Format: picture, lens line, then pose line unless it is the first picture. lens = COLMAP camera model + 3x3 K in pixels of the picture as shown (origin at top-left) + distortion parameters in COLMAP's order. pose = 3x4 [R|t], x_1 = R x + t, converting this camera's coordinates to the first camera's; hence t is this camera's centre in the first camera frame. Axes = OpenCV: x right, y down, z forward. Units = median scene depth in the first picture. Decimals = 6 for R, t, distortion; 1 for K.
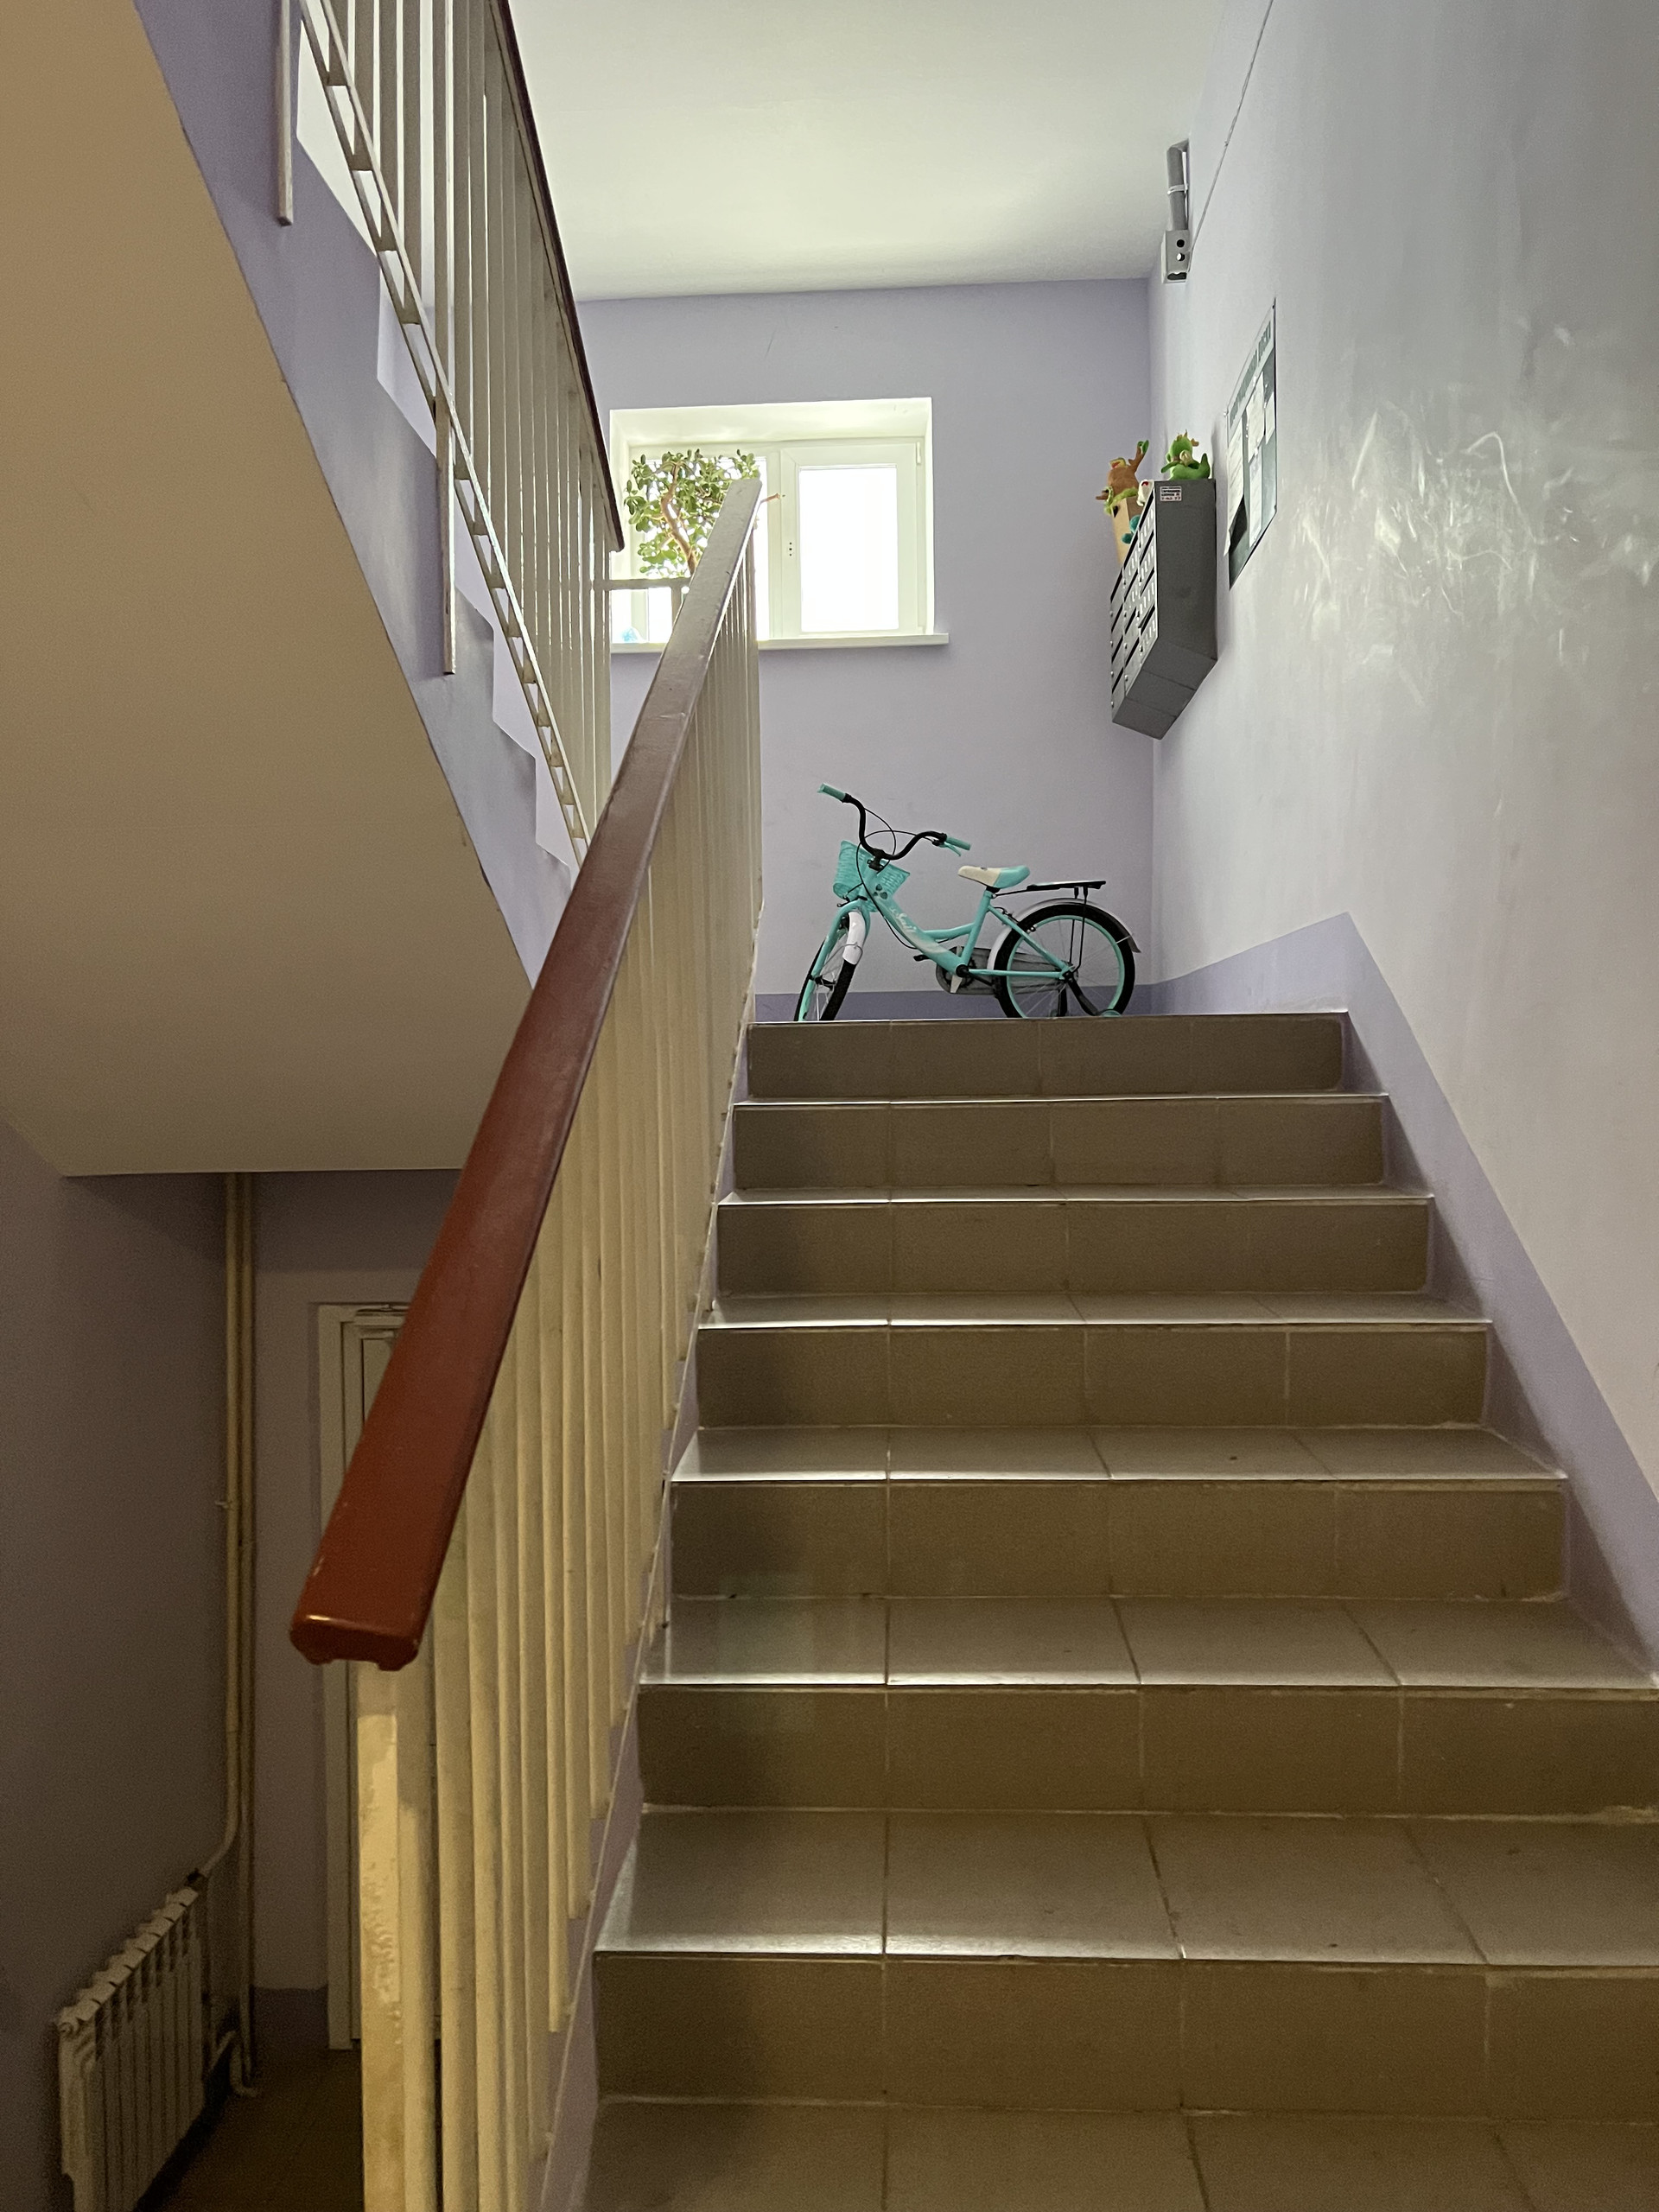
lens RADIAL K [[1647.1, 0, 823.0], [0, 1647.1, 1106.6], [0, 0, 1]] dist [0.045939, -0.043216]
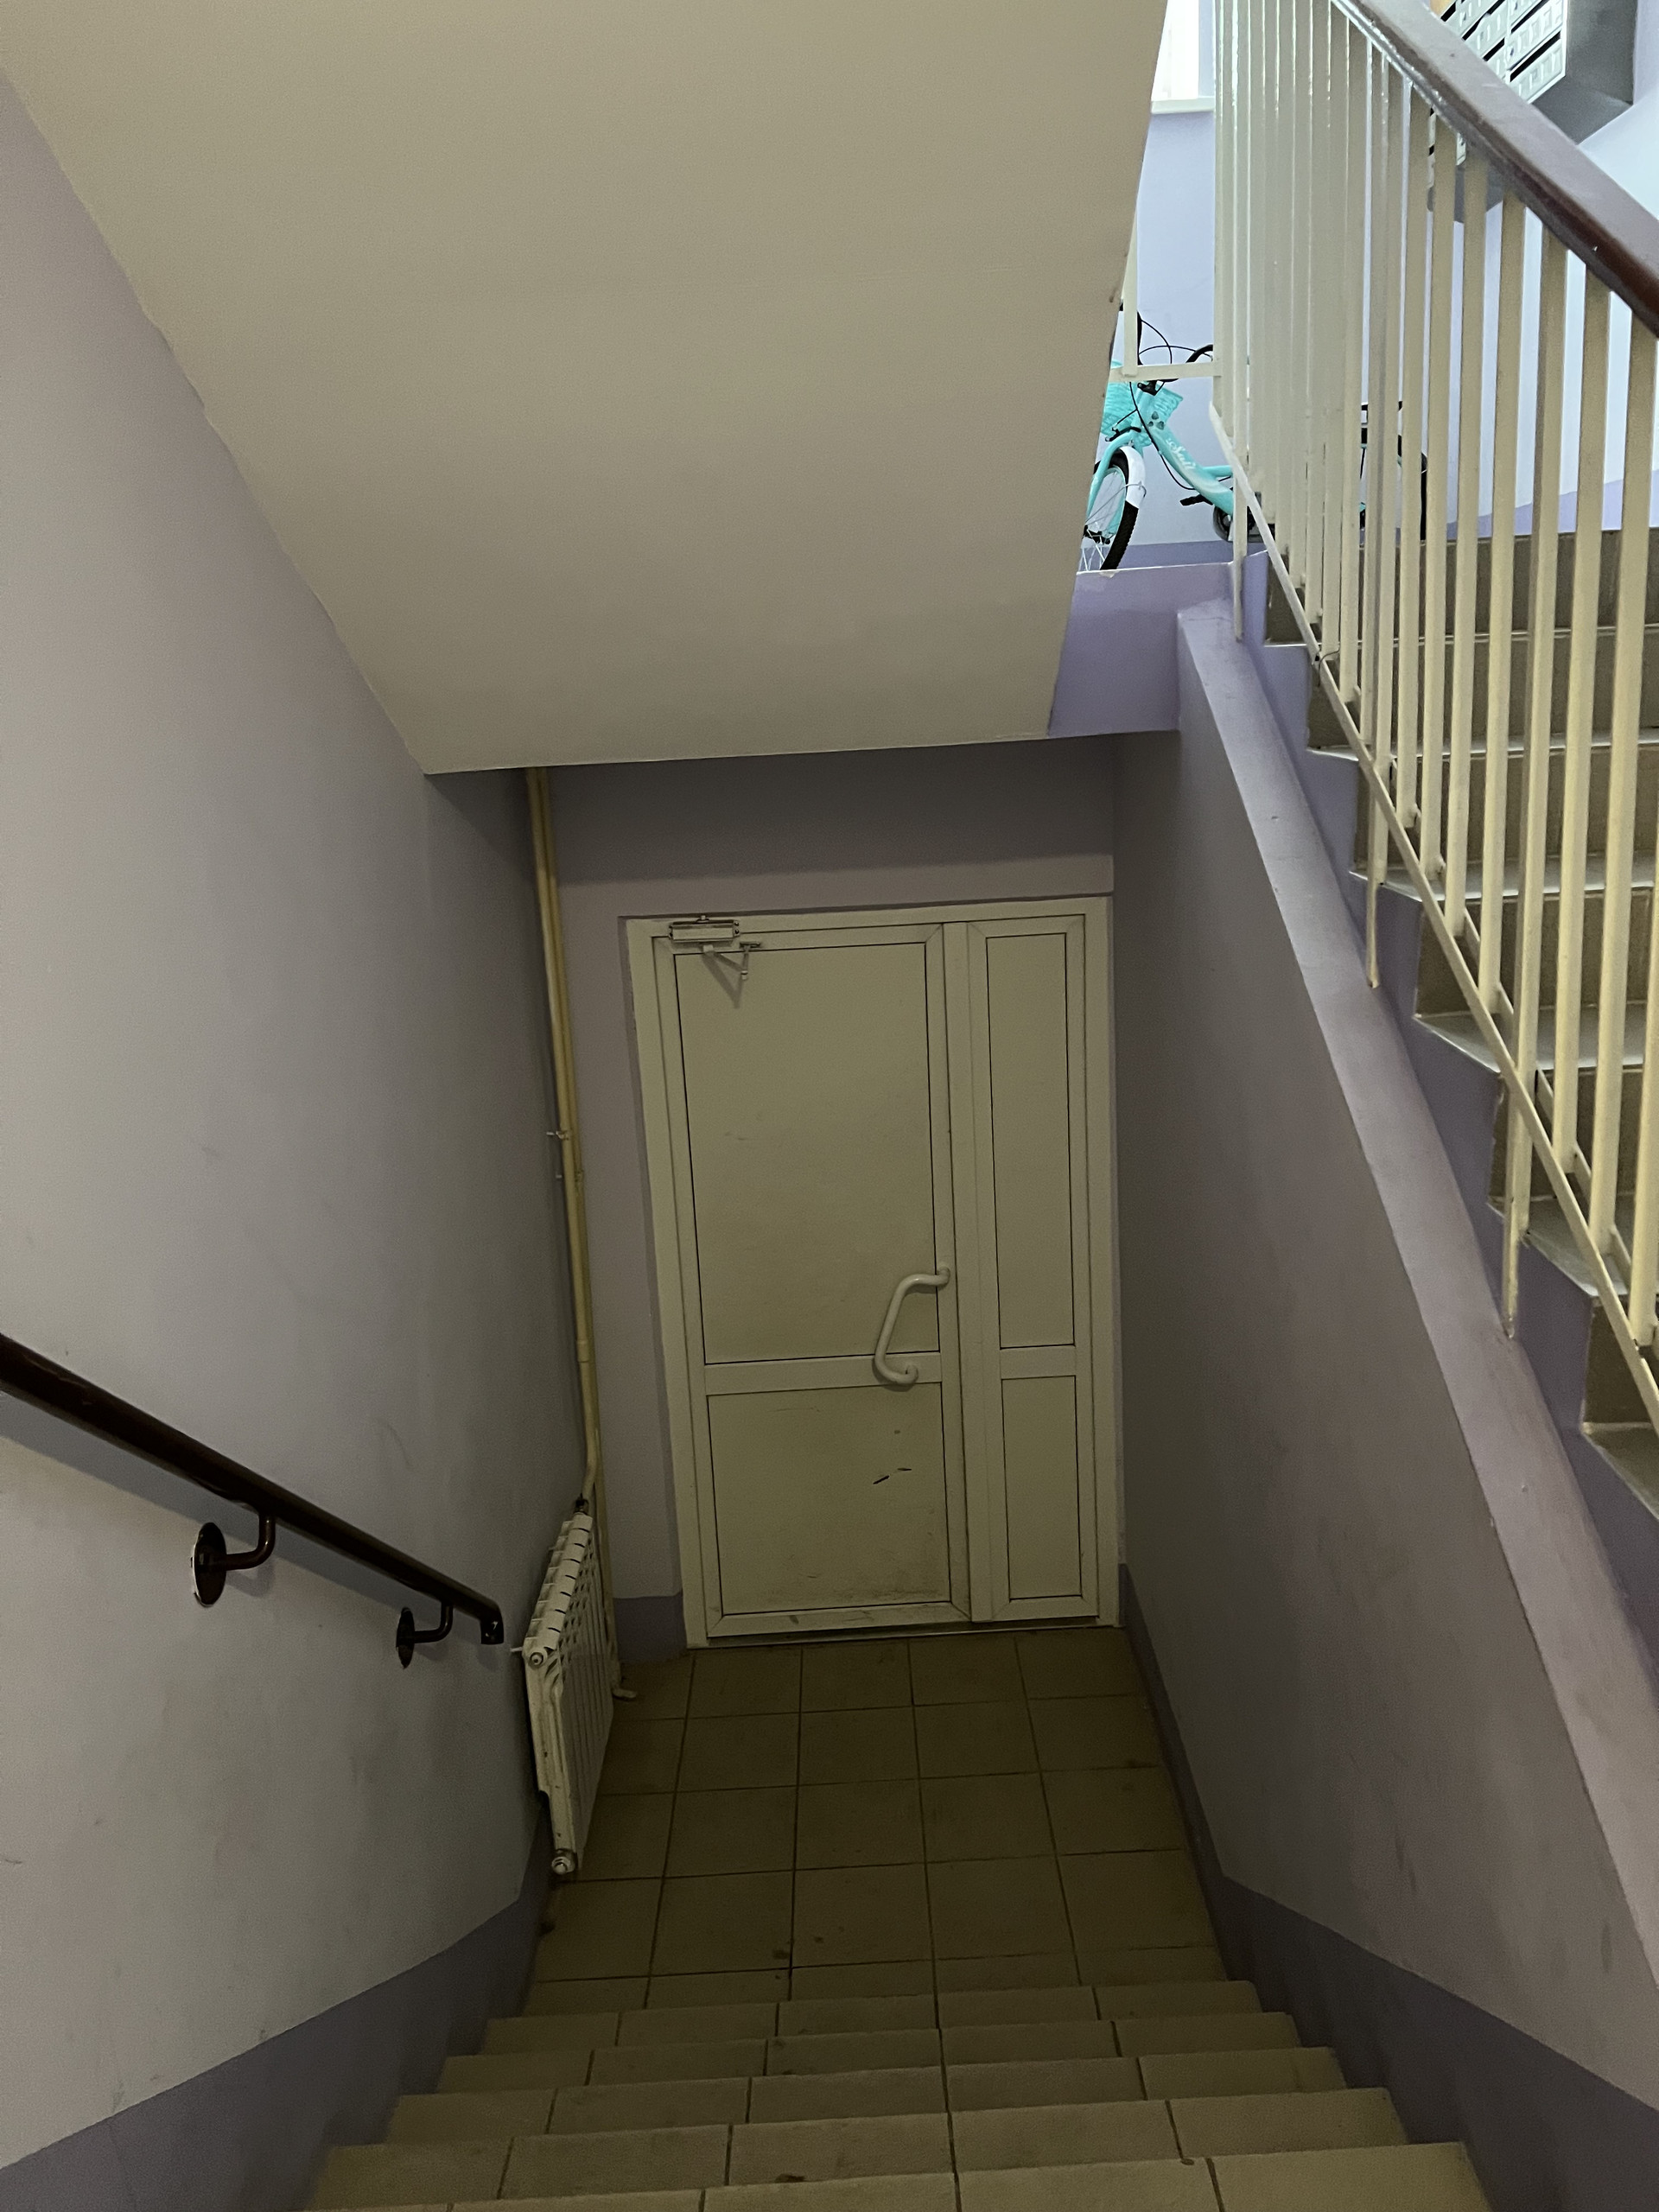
lens RADIAL K [[1647.1, 0, 838.9], [0, 1647.1, 1092.2], [0, 0, 1]] dist [0.045939, -0.043216]
pose [[0.997285, -0.049779, 0.054265, -0.200580], [0.036552, 0.974348, 0.222057, 0.015016], [-0.063927, -0.219471, 0.973522, 0.077234]]
